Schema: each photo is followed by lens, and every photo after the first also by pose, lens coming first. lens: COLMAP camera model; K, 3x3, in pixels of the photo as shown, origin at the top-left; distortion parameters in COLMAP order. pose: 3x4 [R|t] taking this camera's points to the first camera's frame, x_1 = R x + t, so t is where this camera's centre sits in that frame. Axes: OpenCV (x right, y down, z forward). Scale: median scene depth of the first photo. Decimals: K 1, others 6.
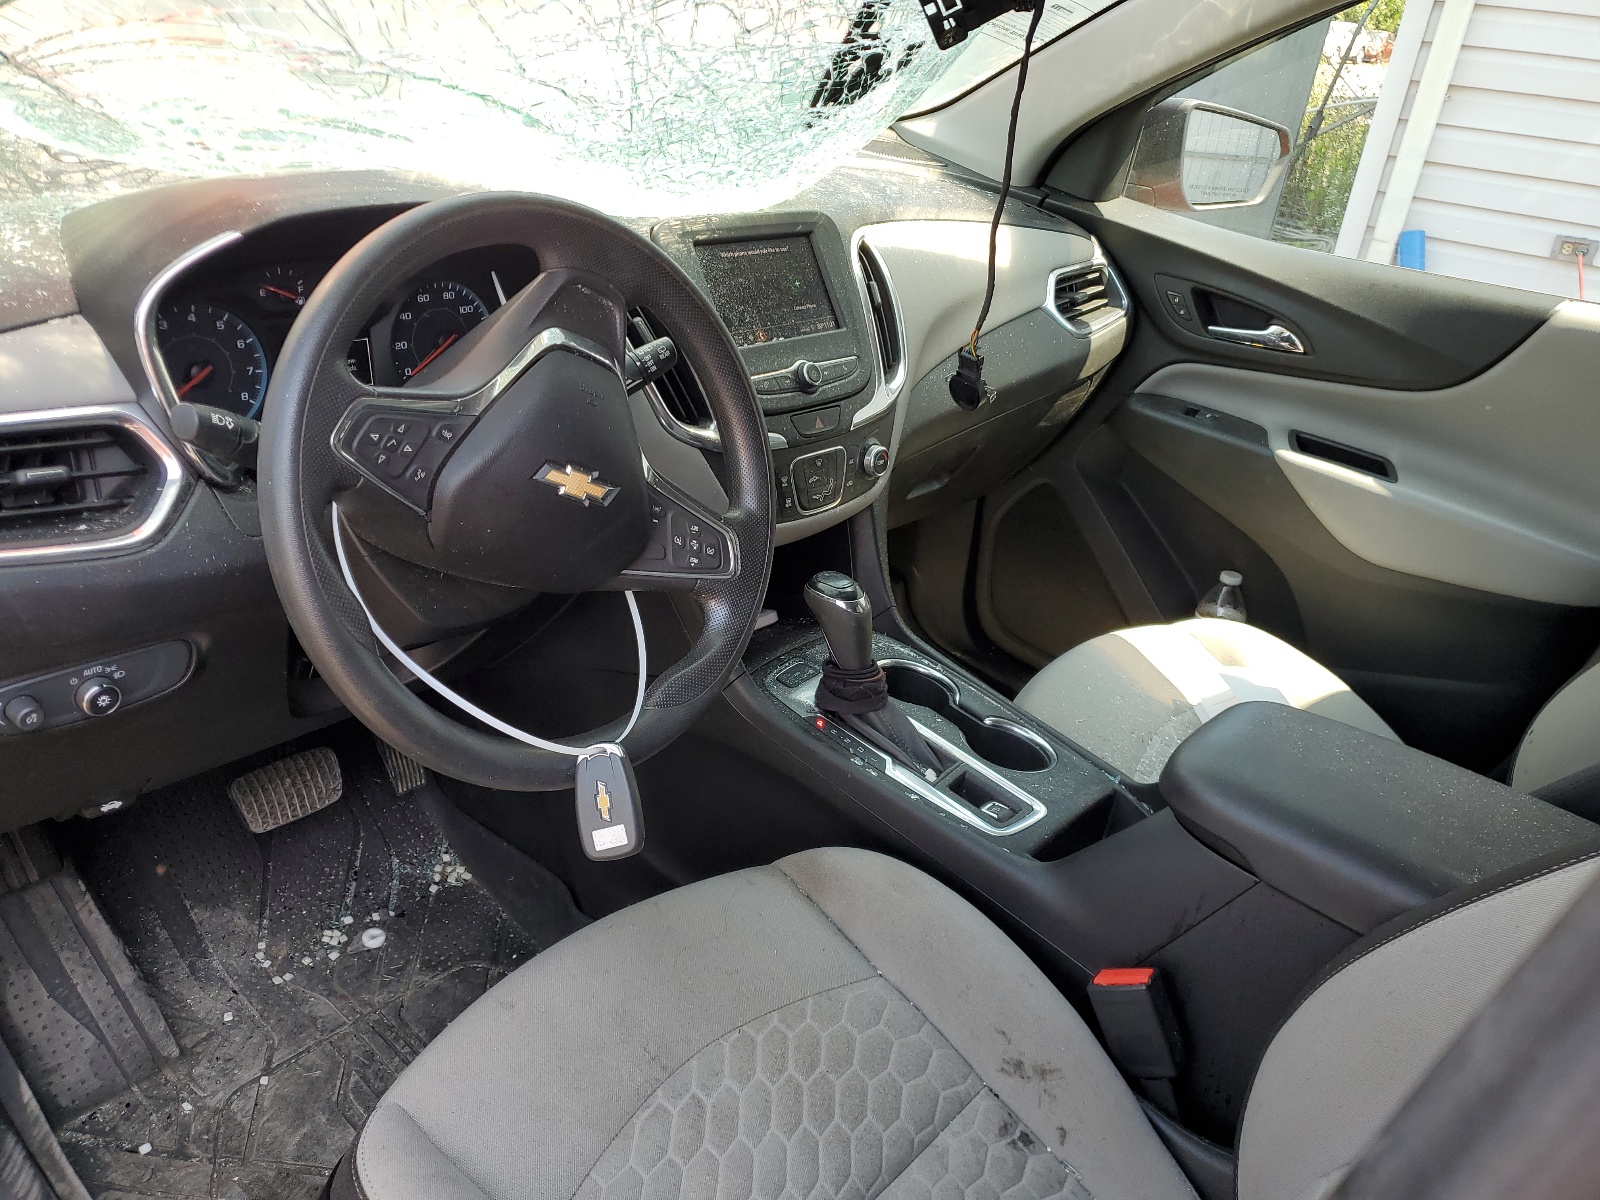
lens RADIAL K [[1243.7, 0, 802.1], [0, 1243.7, 602.0], [0, 0, 1]] dist [0.011738, 0.015556]
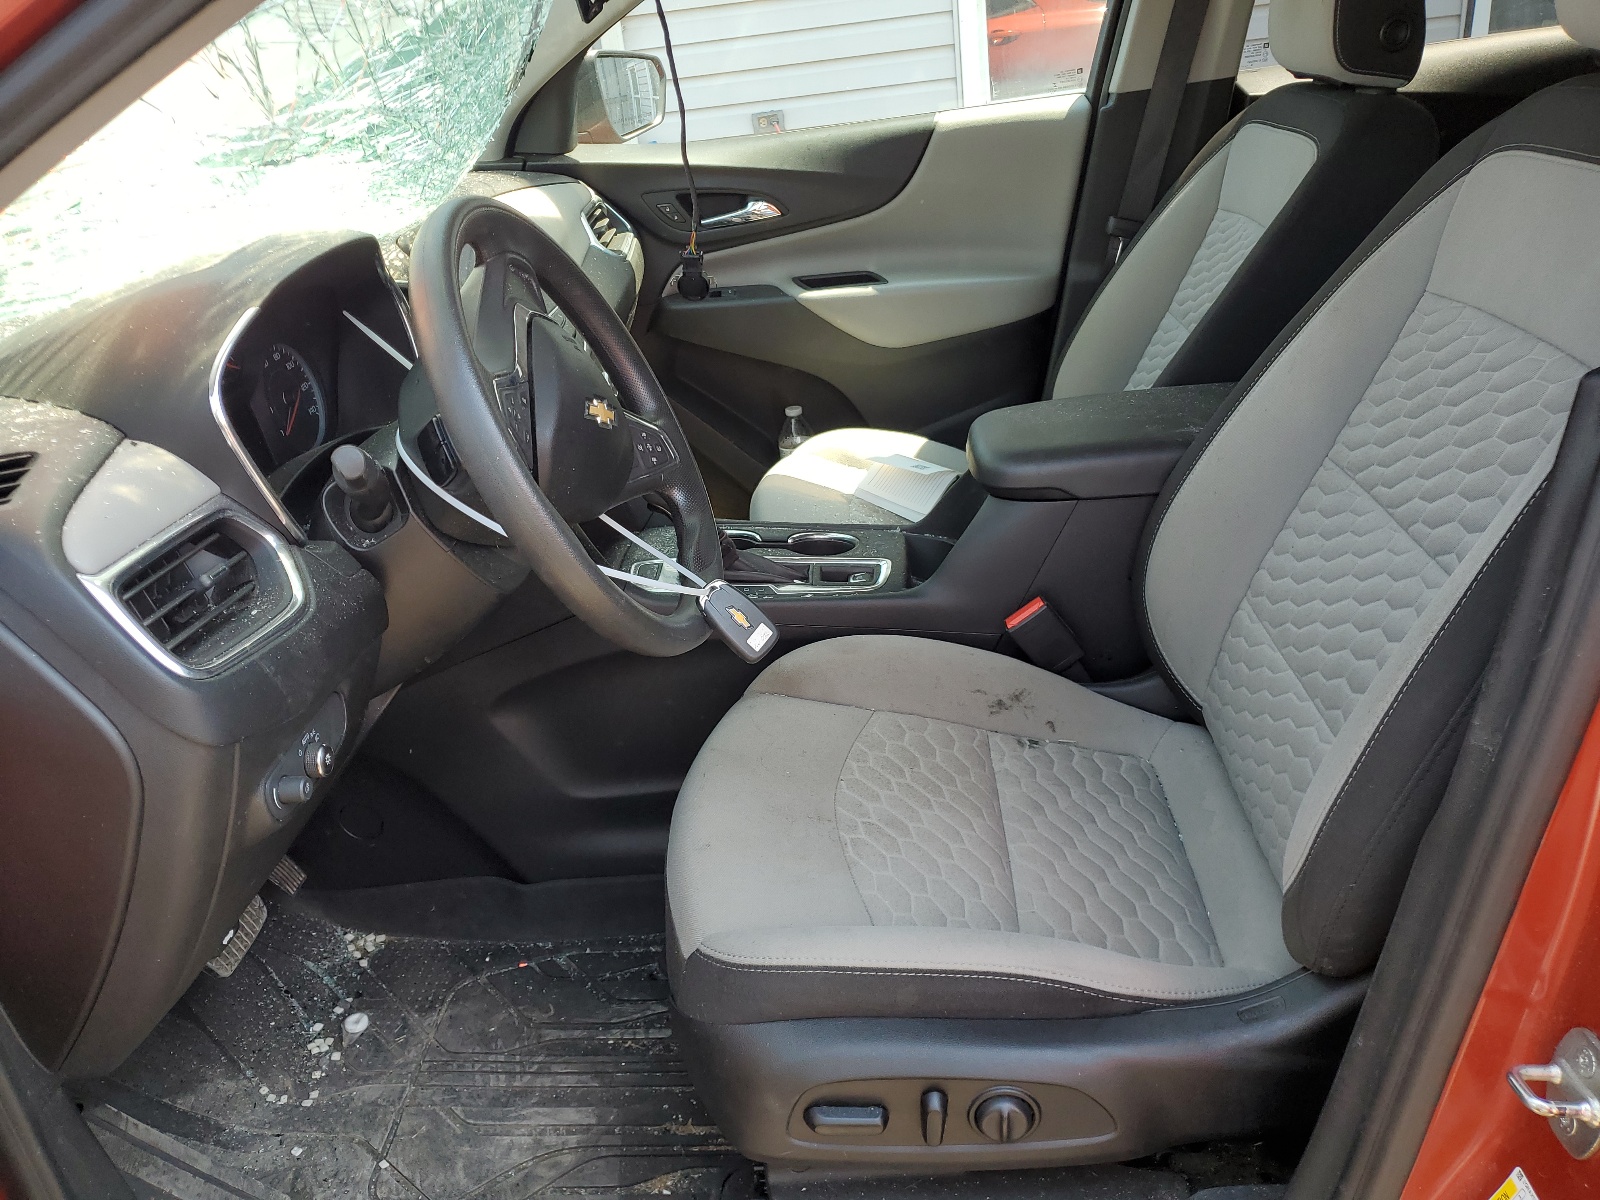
lens RADIAL K [[1243.7, 0, 797.5], [0, 1243.7, 598.1], [0, 0, 1]] dist [0.011738, 0.015556]
pose [[0.767300, -0.439913, 0.466612, -0.403990], [0.438522, 0.890840, 0.118758, 0.003341], [-0.467920, 0.113496, 0.876453, -0.079688]]
